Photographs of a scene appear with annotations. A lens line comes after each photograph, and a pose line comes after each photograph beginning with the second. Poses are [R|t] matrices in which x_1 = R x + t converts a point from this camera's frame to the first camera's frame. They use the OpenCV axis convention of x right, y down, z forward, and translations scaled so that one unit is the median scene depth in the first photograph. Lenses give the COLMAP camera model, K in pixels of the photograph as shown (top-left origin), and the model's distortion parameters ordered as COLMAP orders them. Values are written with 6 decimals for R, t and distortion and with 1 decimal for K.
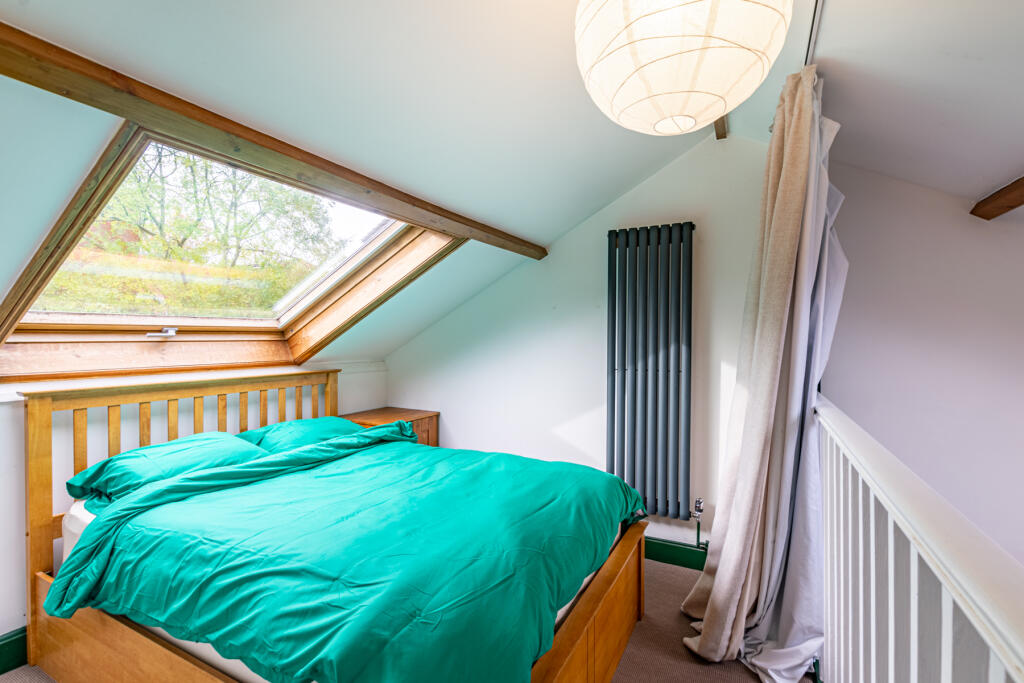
lens RADIAL K [[469.3, 0, 517.1], [0, 469.3, 343.9], [0, 0, 1]] dist [0.013248, -0.006712]
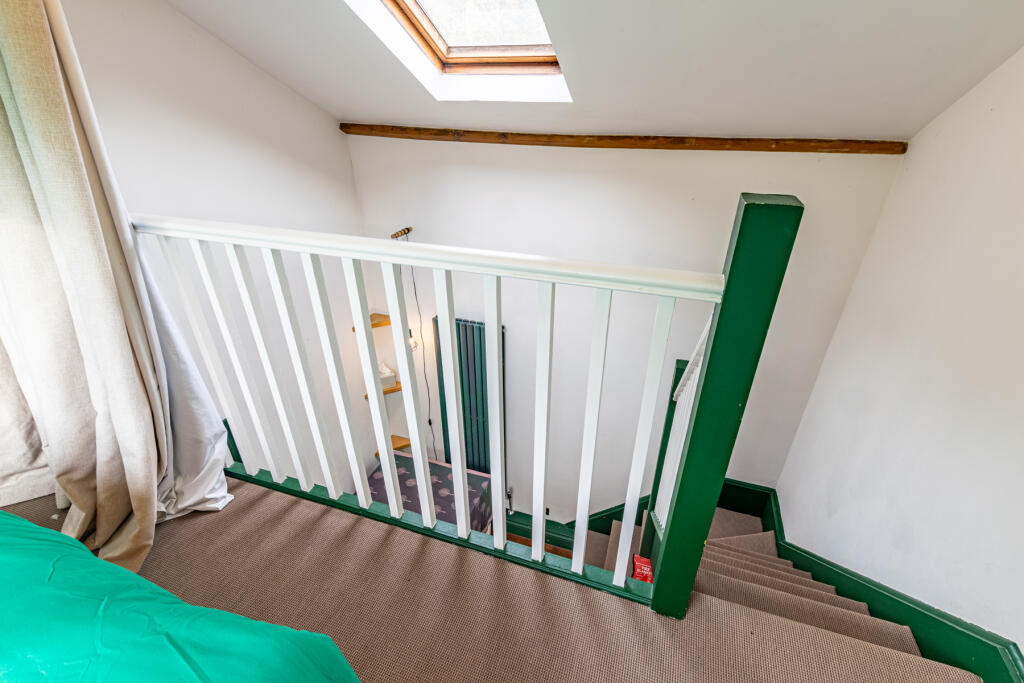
lens RADIAL K [[469.3, 0, 515.7], [0, 469.3, 346.6], [0, 0, 1]] dist [0.013248, -0.006712]
pose [[-0.148463, -0.464537, 0.873020, -0.285653], [-0.003316, 0.883032, 0.469300, -0.061458], [-0.988912, 0.066779, -0.132638, 0.450173]]
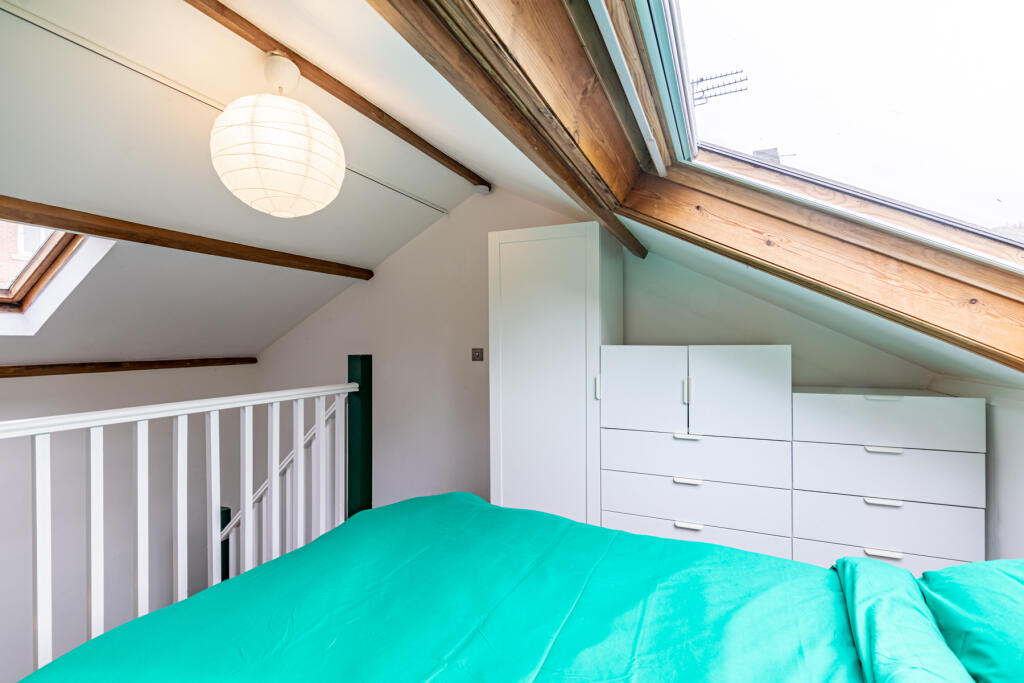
lens RADIAL K [[469.3, 0, 504.2], [0, 469.3, 343.6], [0, 0, 1]] dist [0.013248, -0.006712]
pose [[-0.999356, 0.003649, -0.035694, -0.239960], [0.003681, 0.999993, -0.000826, -0.011797], [0.035691, -0.000956, -0.999362, 1.769494]]
